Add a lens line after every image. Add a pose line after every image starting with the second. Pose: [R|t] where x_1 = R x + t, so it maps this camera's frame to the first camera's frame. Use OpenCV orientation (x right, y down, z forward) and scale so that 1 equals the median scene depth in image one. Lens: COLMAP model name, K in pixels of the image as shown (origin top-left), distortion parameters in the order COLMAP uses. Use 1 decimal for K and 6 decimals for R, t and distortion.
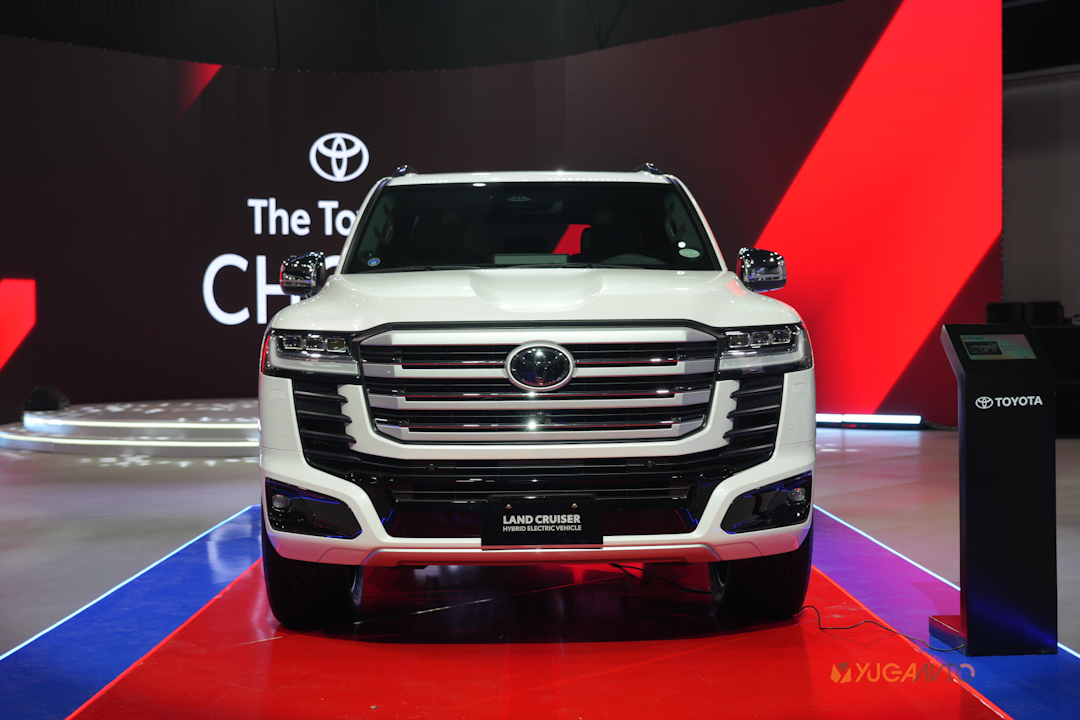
lens RADIAL K [[1464.4, 0, 538.8], [0, 1464.4, 359.2], [0, 0, 1]] dist [-0.018476, 0.000000]
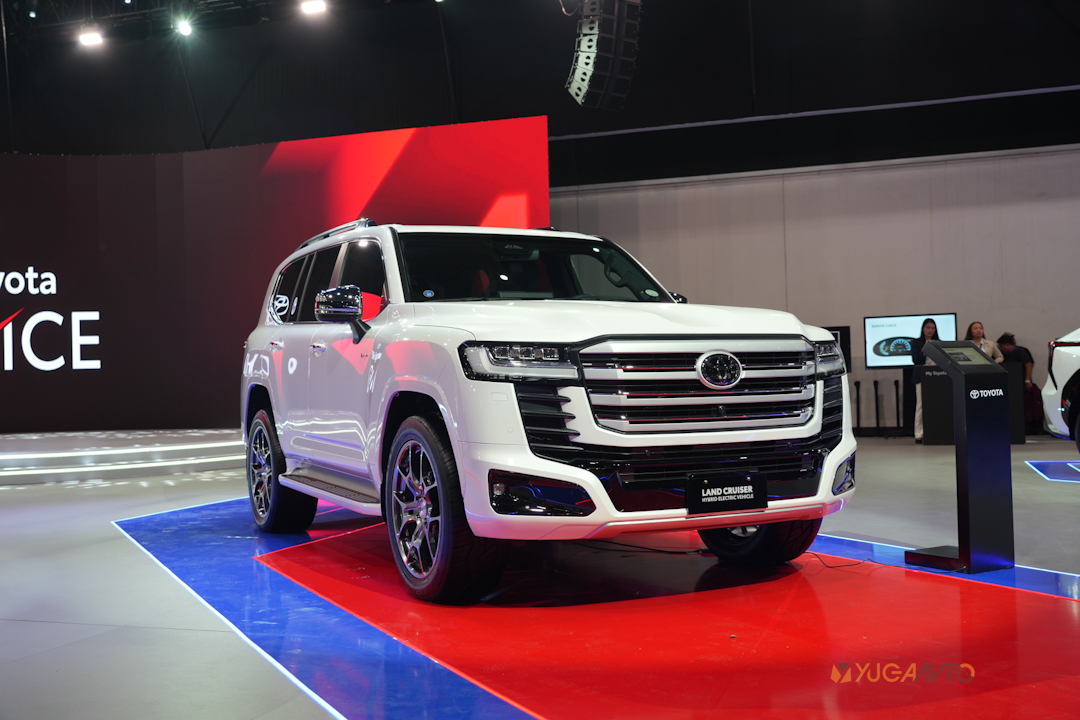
lens RADIAL K [[1132.5, 0, 543.5], [0, 1132.5, 361.4], [0, 0, 1]] dist [0.034778, 0.000000]
pose [[0.905902, -0.001871, 0.423483, -0.544861], [0.019909, 0.999073, -0.038175, 0.031914], [-0.423019, 0.043014, 0.905099, 0.178158]]
